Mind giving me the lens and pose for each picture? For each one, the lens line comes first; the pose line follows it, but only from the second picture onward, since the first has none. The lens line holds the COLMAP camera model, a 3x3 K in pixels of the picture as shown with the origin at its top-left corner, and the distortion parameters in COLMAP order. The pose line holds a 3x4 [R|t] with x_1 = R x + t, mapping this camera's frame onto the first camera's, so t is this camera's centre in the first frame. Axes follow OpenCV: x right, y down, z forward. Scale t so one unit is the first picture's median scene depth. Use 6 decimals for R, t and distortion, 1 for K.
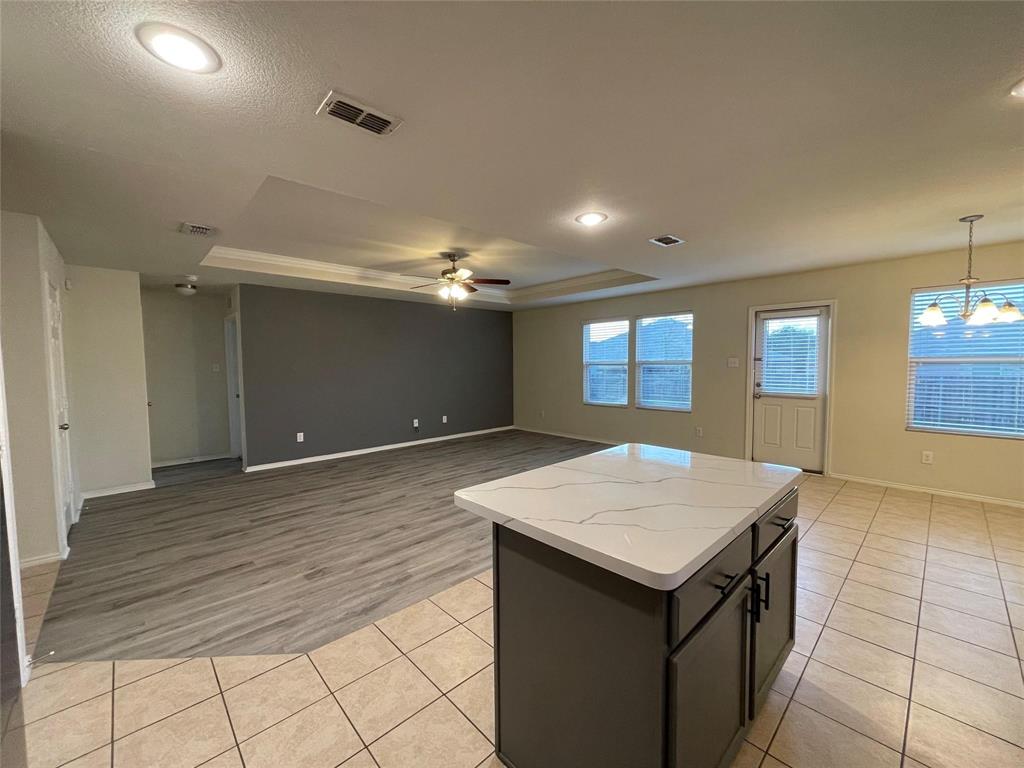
lens RADIAL K [[411.5, 0, 512.0], [0, 411.5, 384.0], [0, 0, 1]] dist [0.001206, 0.000000]
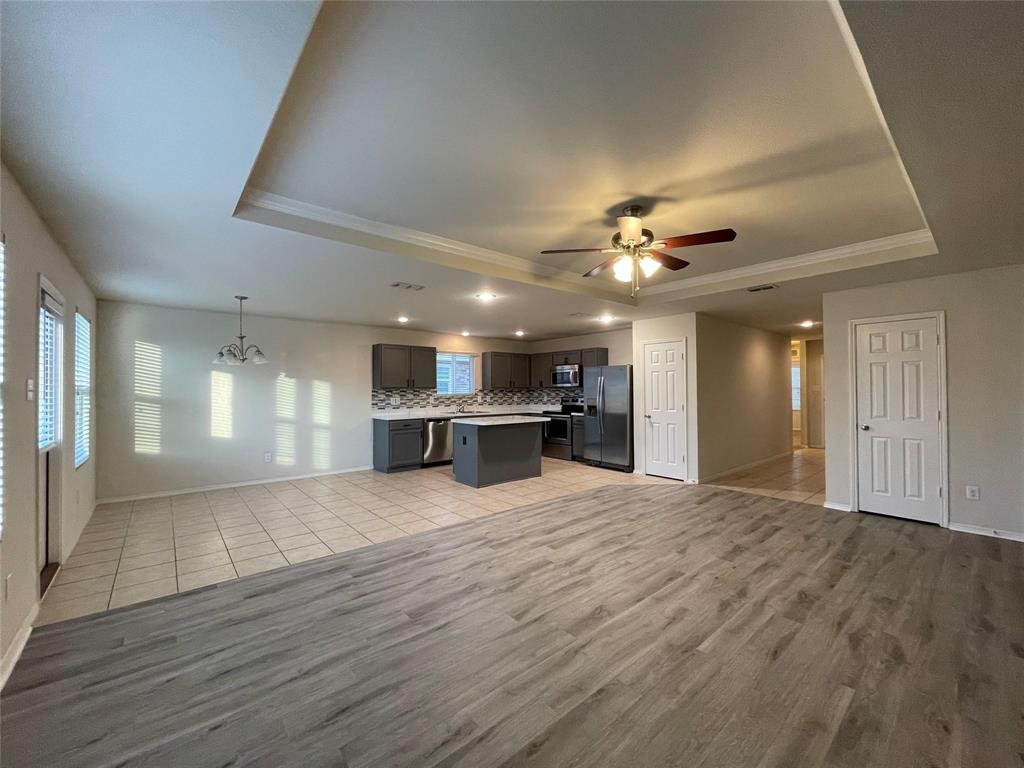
lens RADIAL K [[411.0, 0, 511.0], [0, 411.0, 384.4], [0, 0, 1]] dist [-0.001334, -0.000210]
pose [[-0.998547, 0.014224, 0.051972, 0.014157], [0.016405, 0.998991, 0.041799, -0.092966], [-0.051325, 0.042591, -0.997773, 1.922769]]
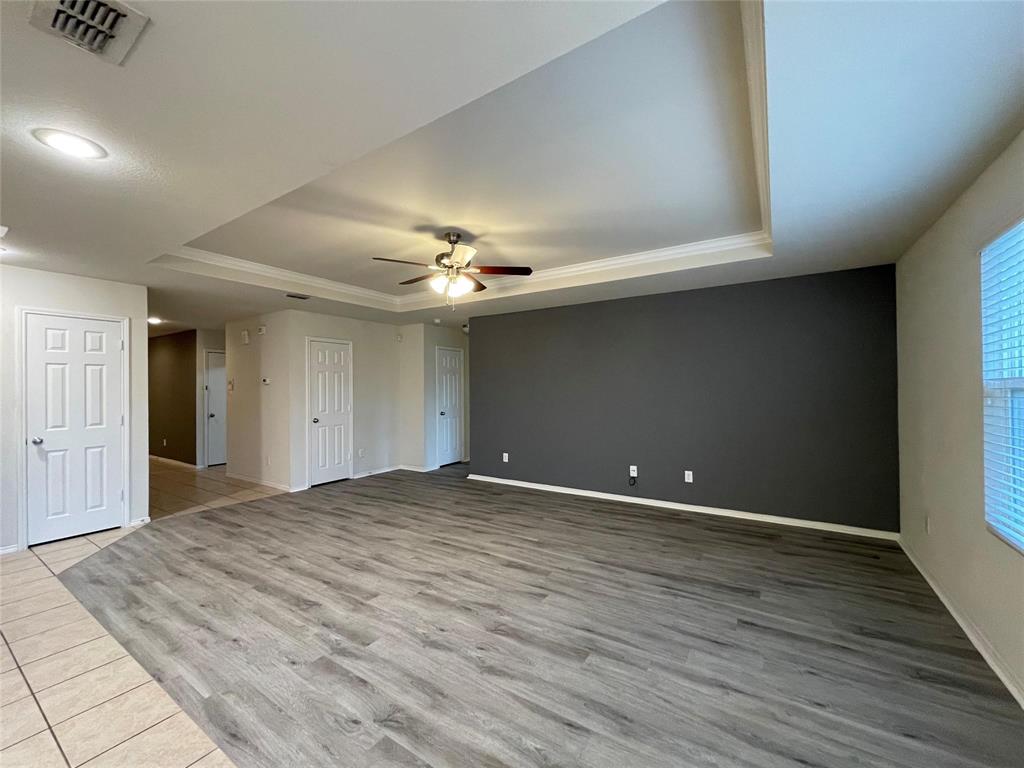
lens RADIAL K [[412.0, 0, 512.0], [0, 412.0, 384.0], [0, 0, 1]] dist [-0.000373, 0.000099]
pose [[0.234642, -0.001082, -0.972081, 0.681821], [-0.046810, 0.998827, -0.012411, -0.057469], [0.970954, 0.048415, 0.234316, 1.108782]]
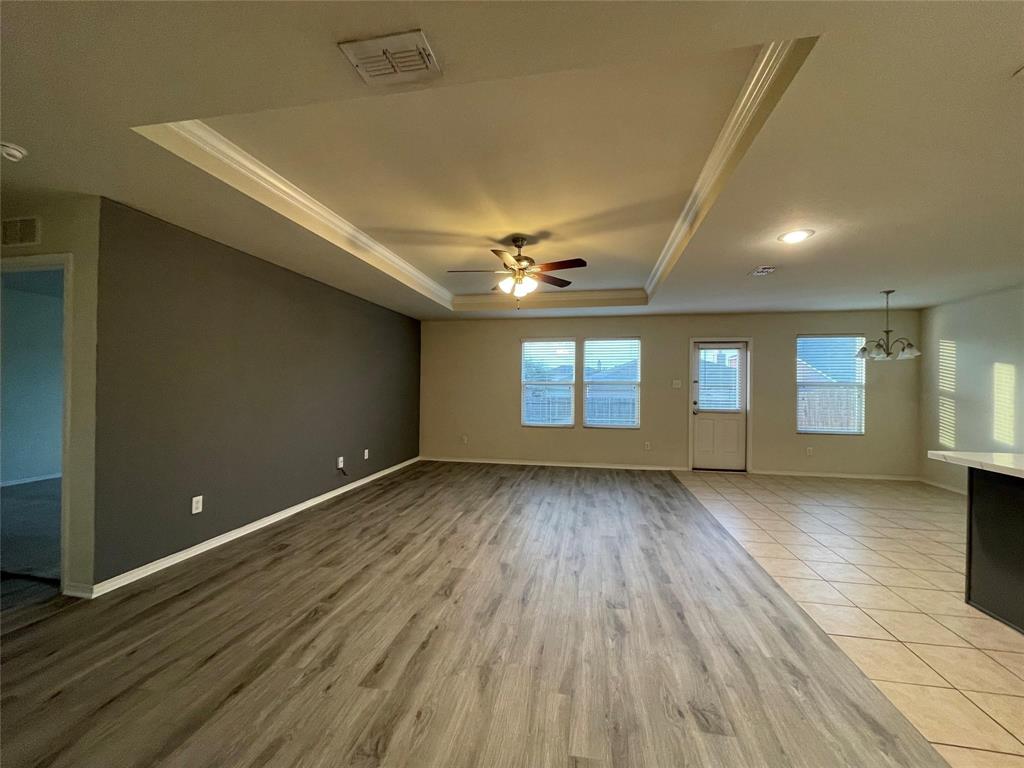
lens RADIAL K [[411.0, 0, 511.0], [0, 411.0, 384.4], [0, 0, 1]] dist [-0.001334, -0.000210]
pose [[0.812480, 0.021092, 0.582607, -0.715352], [0.014176, 0.998335, -0.055912, 0.010036], [-0.582817, 0.053686, 0.810828, 0.450356]]
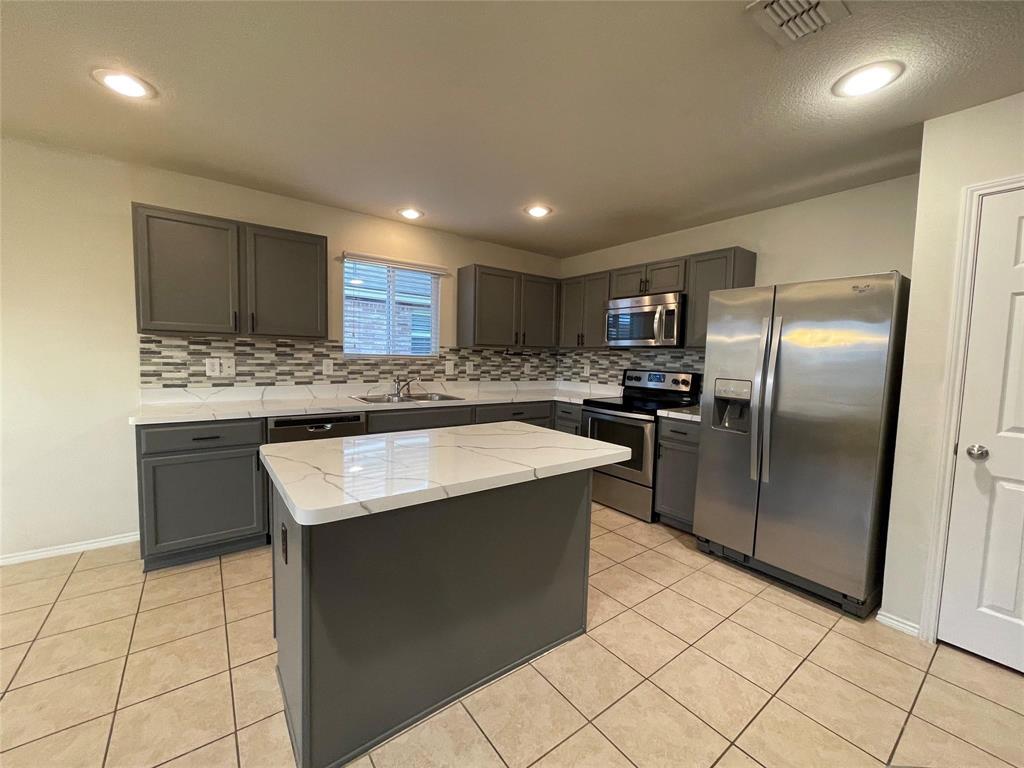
lens RADIAL K [[411.0, 0, 511.0], [0, 411.0, 384.4], [0, 0, 1]] dist [-0.001334, -0.000210]
pose [[-0.993704, -0.025268, 0.109153, 0.026766], [-0.011468, 0.992058, 0.125254, -0.019691], [-0.111451, 0.123214, -0.986102, 0.811262]]
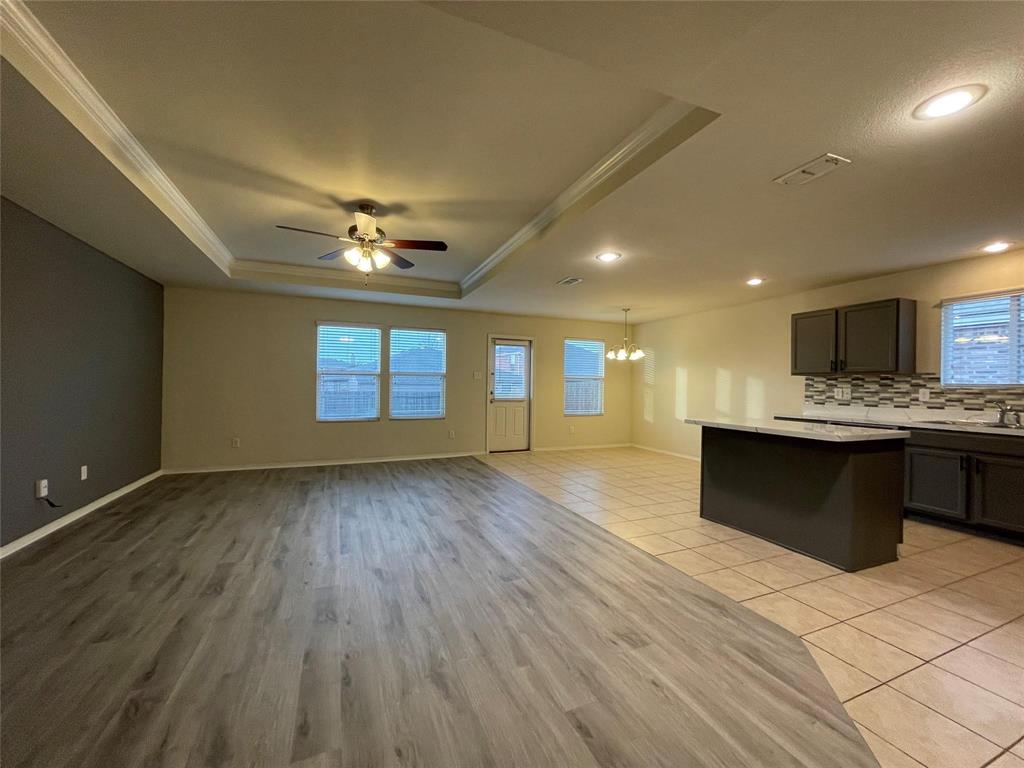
lens RADIAL K [[411.0, 0, 511.0], [0, 411.0, 384.4], [0, 0, 1]] dist [-0.001334, -0.000210]
pose [[0.352198, 0.015846, 0.935791, -0.832243], [0.034692, 0.998948, -0.029972, 0.022462], [-0.935282, 0.043021, 0.351278, 0.629533]]
